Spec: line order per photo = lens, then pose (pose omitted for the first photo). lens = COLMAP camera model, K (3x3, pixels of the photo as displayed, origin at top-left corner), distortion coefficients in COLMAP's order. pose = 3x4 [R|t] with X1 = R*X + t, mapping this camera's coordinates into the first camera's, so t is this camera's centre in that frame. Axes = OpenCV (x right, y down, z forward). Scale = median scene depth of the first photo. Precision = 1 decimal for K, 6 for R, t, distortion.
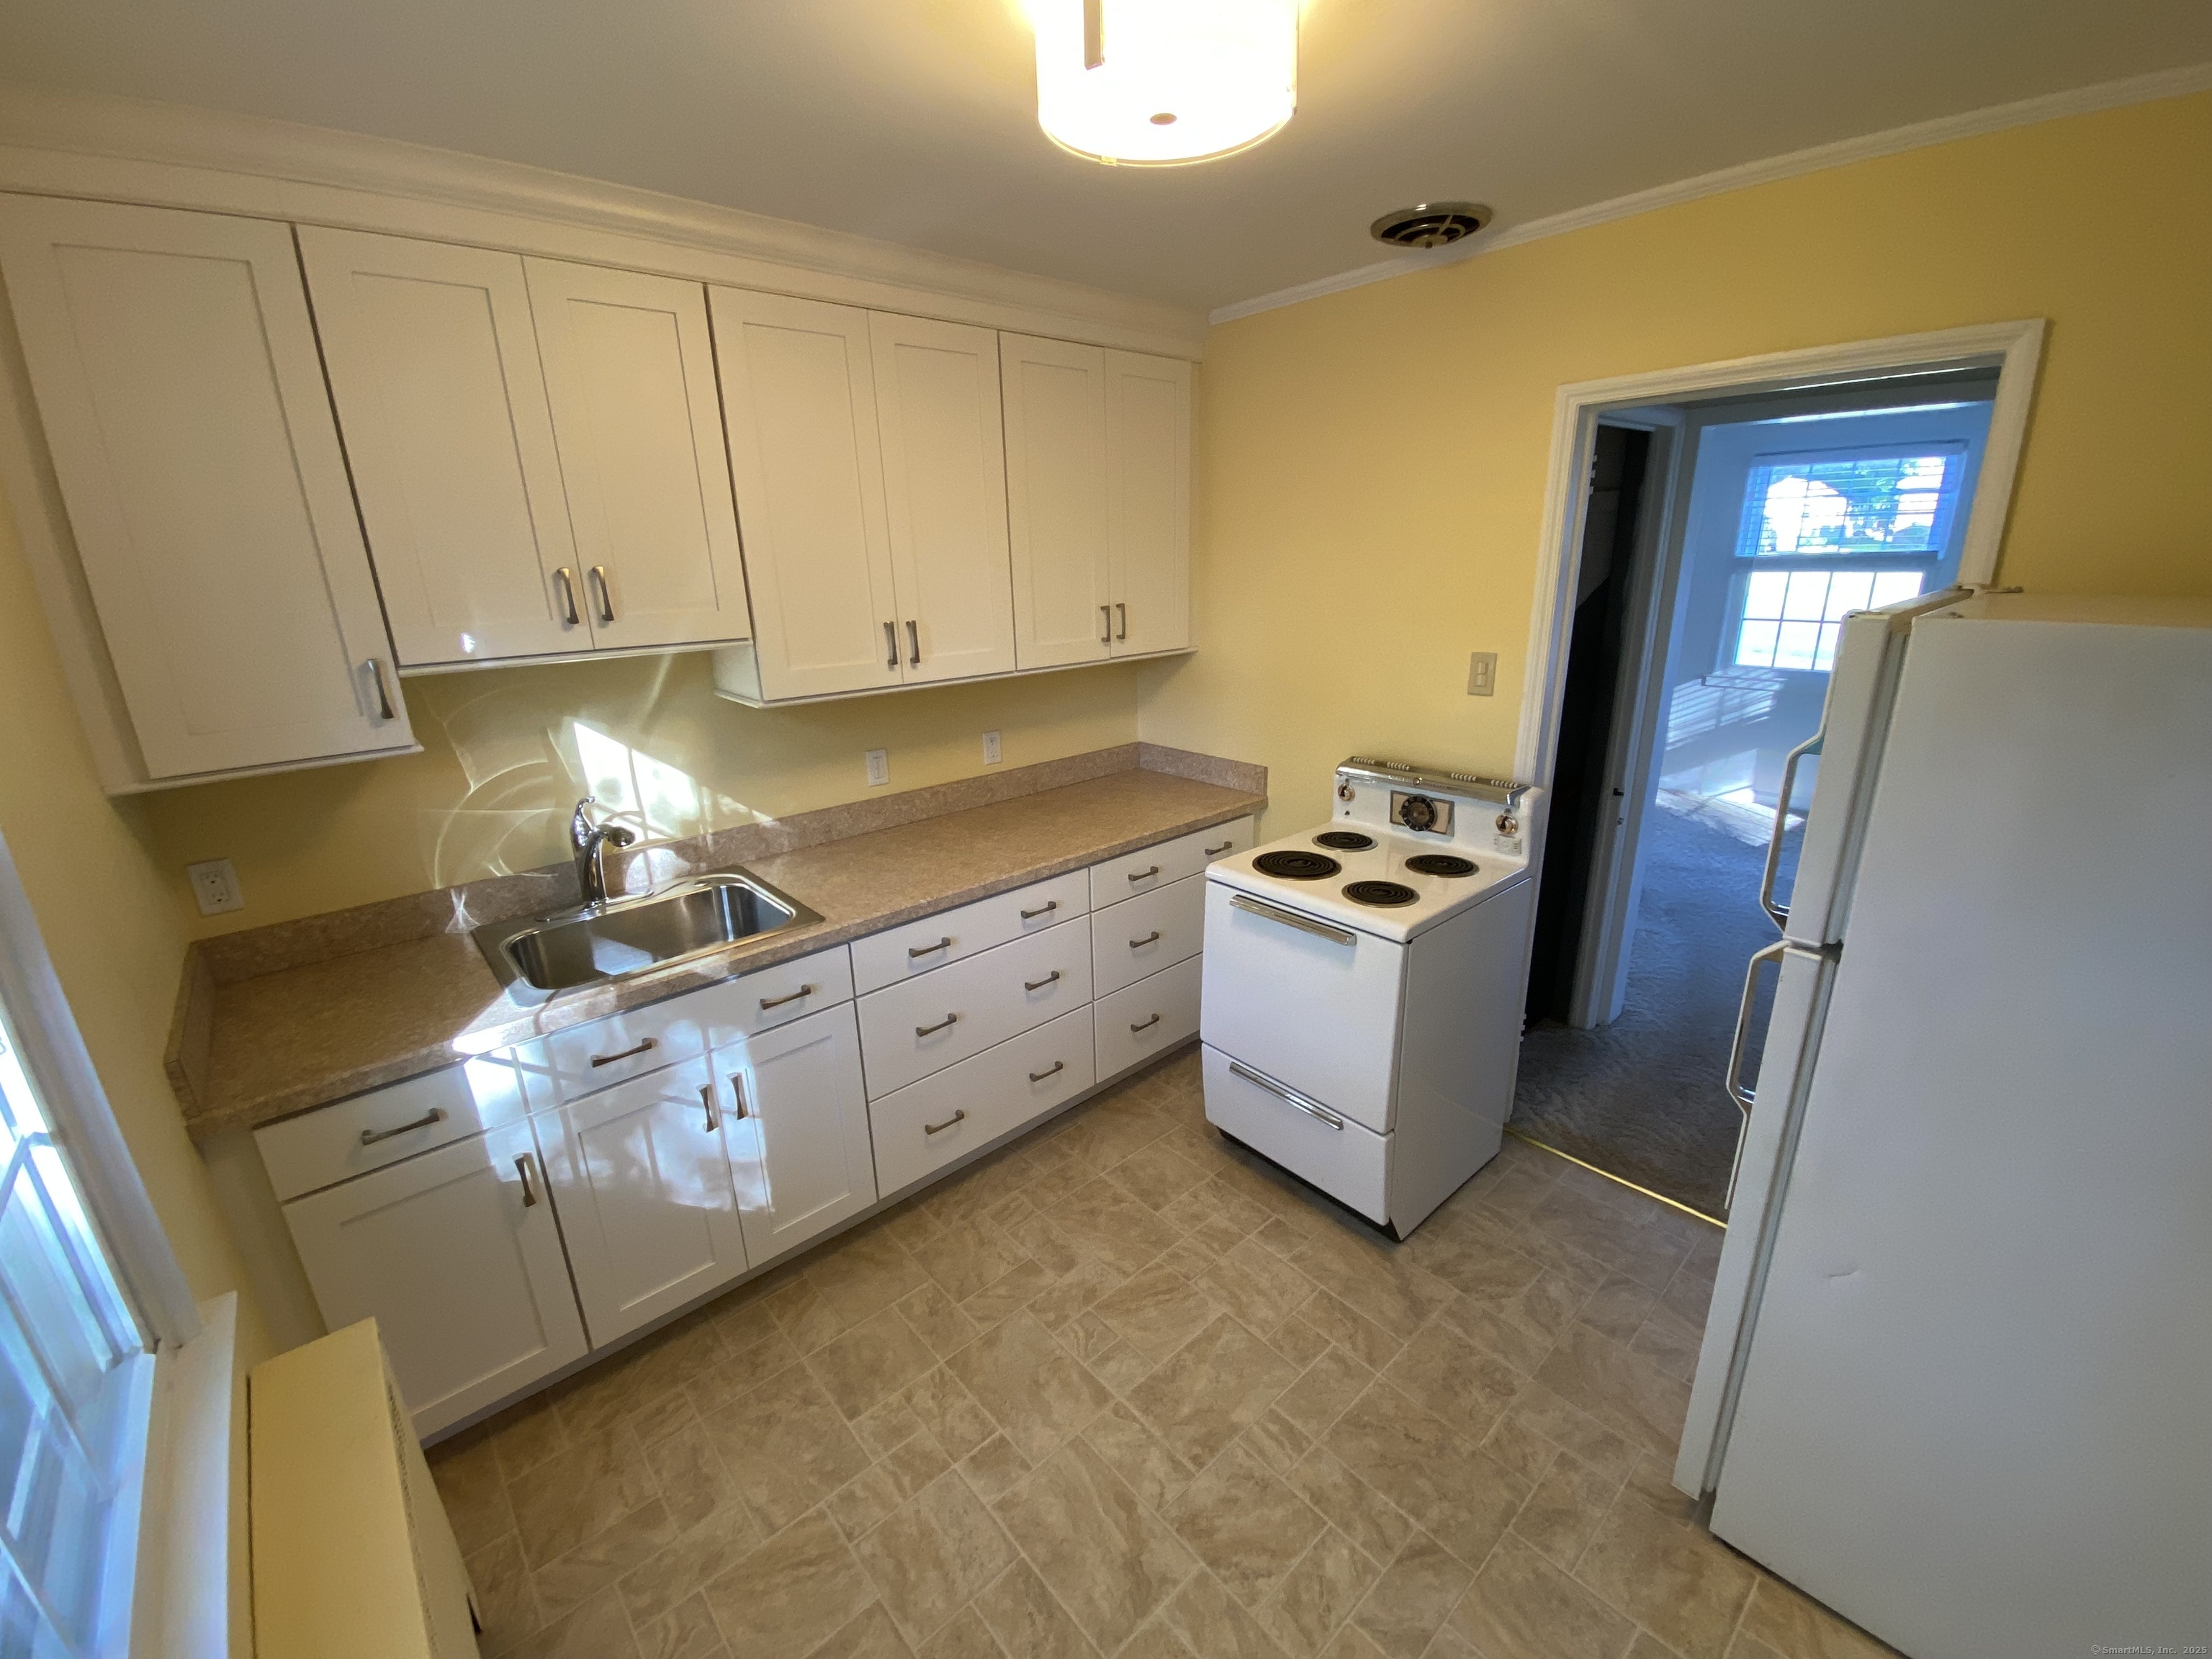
lens RADIAL K [[907.5, 0, 1118.6], [0, 907.5, 815.8], [0, 0, 1]] dist [-0.013298, -0.008654]
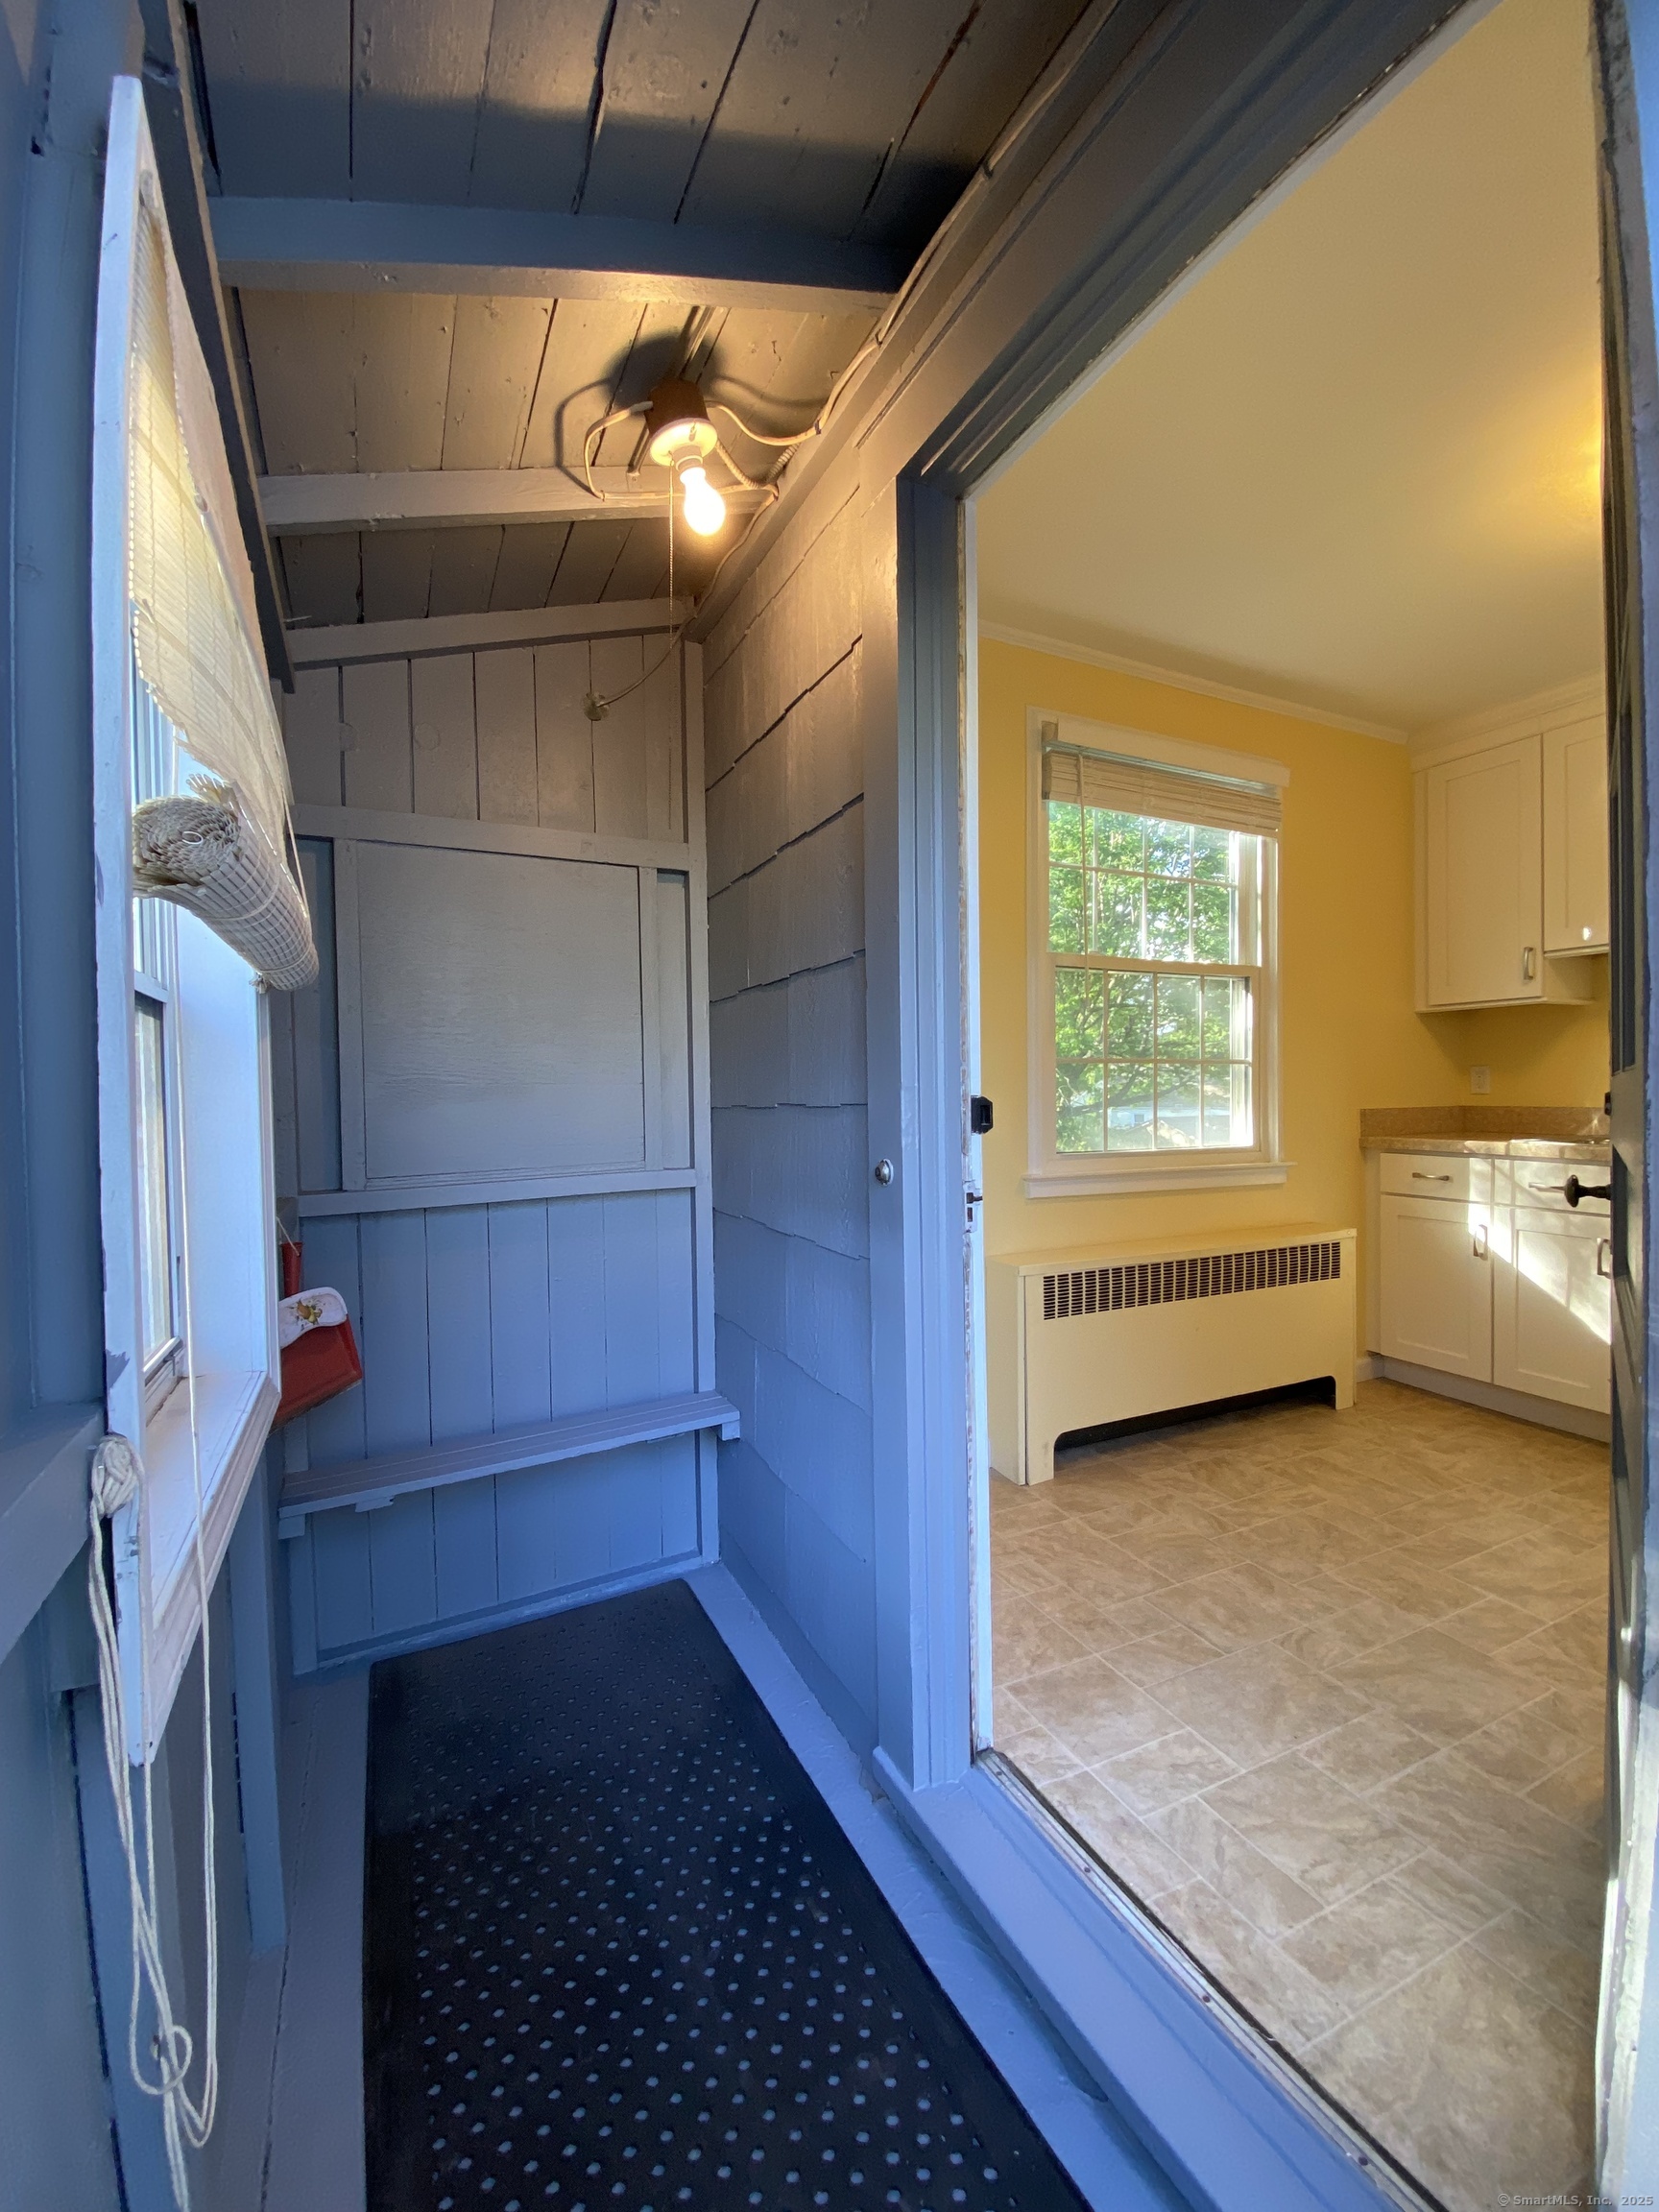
lens RADIAL K [[907.5, 0, 834.2], [0, 907.5, 1114.6], [0, 0, 1]] dist [-0.013298, -0.008654]
pose [[-0.275148, 0.043910, -0.960399, 1.092492], [-0.265269, 0.956711, 0.119739, 0.257756], [0.924081, 0.287710, -0.251589, 0.204382]]
